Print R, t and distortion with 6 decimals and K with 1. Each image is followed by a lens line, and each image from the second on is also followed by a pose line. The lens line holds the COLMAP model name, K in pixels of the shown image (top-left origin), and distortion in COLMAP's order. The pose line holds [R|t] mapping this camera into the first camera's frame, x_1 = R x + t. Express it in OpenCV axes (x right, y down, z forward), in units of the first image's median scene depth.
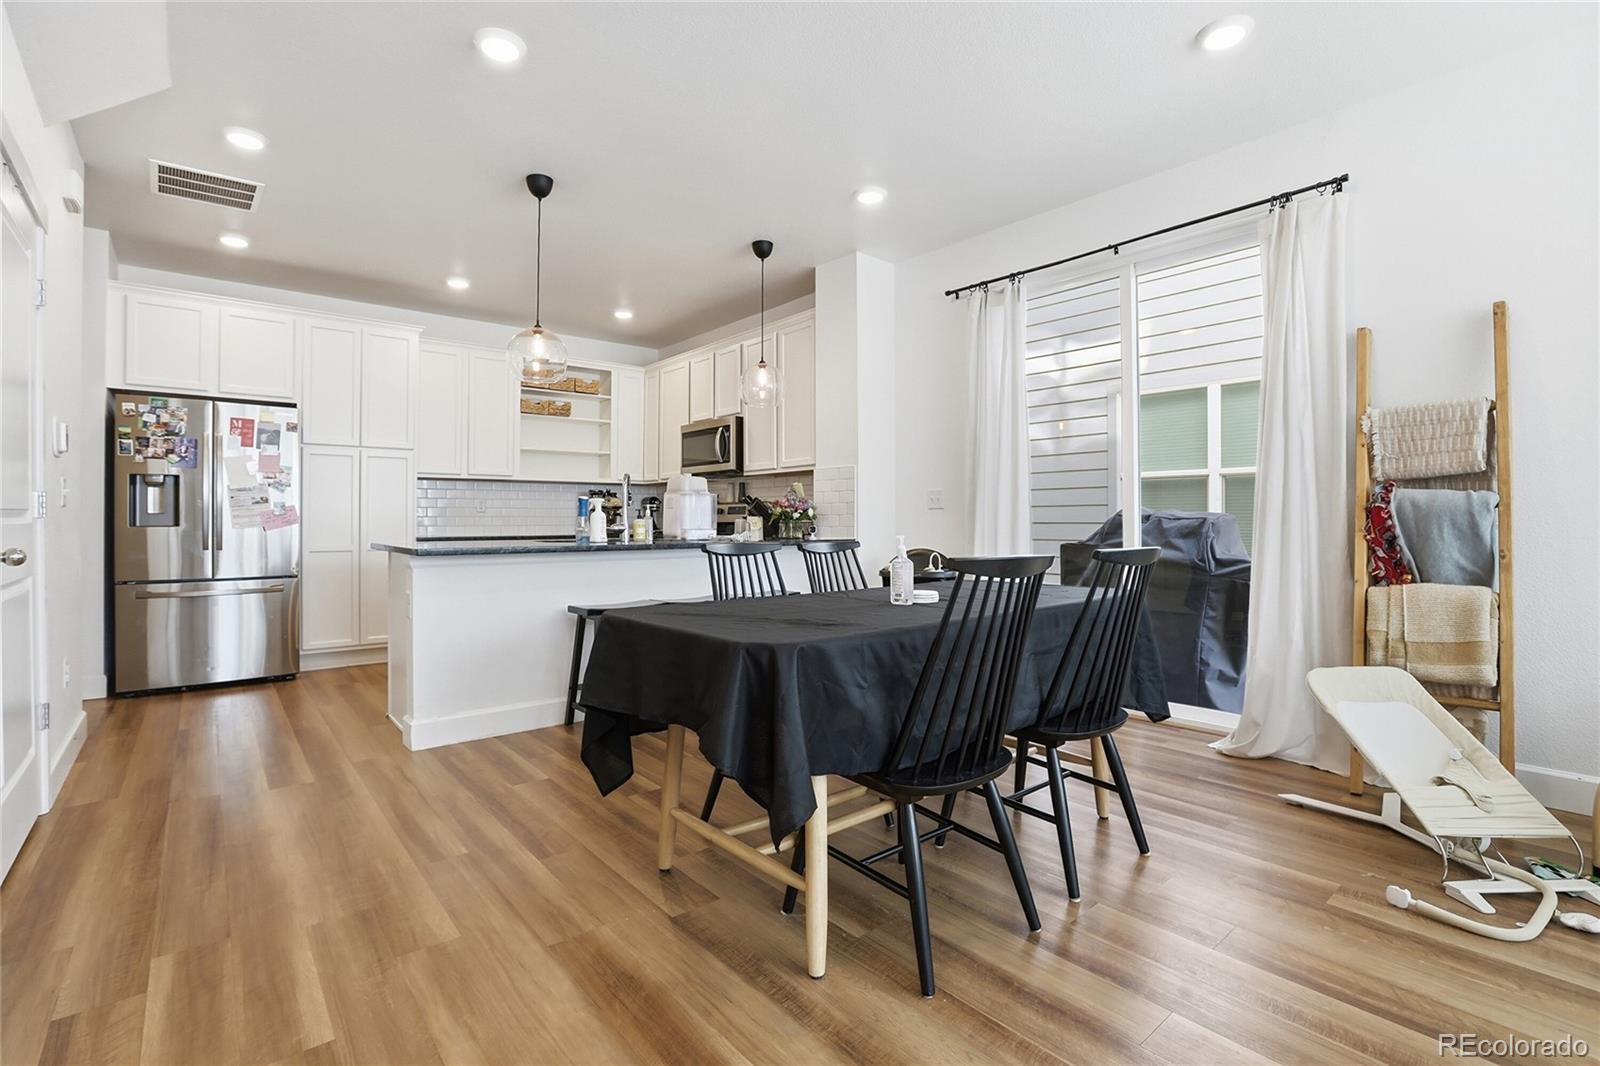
lens RADIAL K [[741.9, 0, 799.6], [0, 741.9, 514.1], [0, 0, 1]] dist [-0.056674, 0.021688]
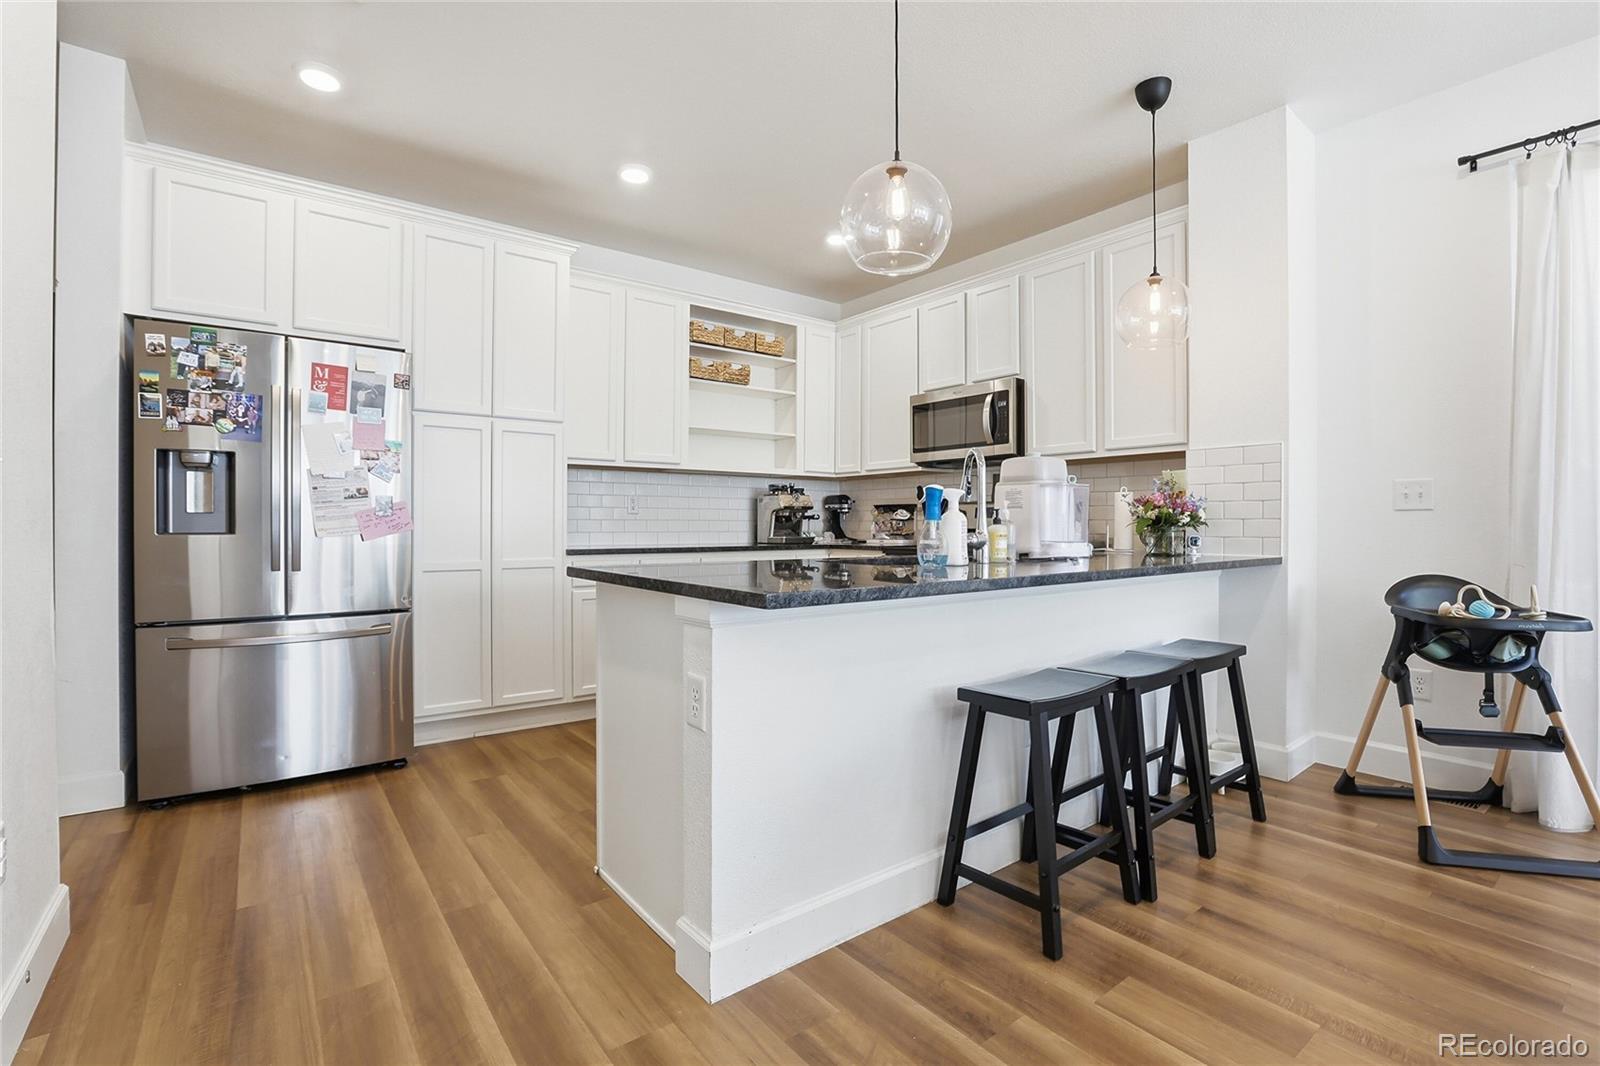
lens RADIAL K [[734.2, 0, 799.4], [0, 734.2, 525.4], [0, 0, 1]] dist [-0.056629, 0.020595]
pose [[0.999119, 0.003802, -0.041797, -0.331109], [-0.003374, 0.999941, 0.010302, 0.001476], [0.041833, -0.010152, 0.999073, 0.383341]]
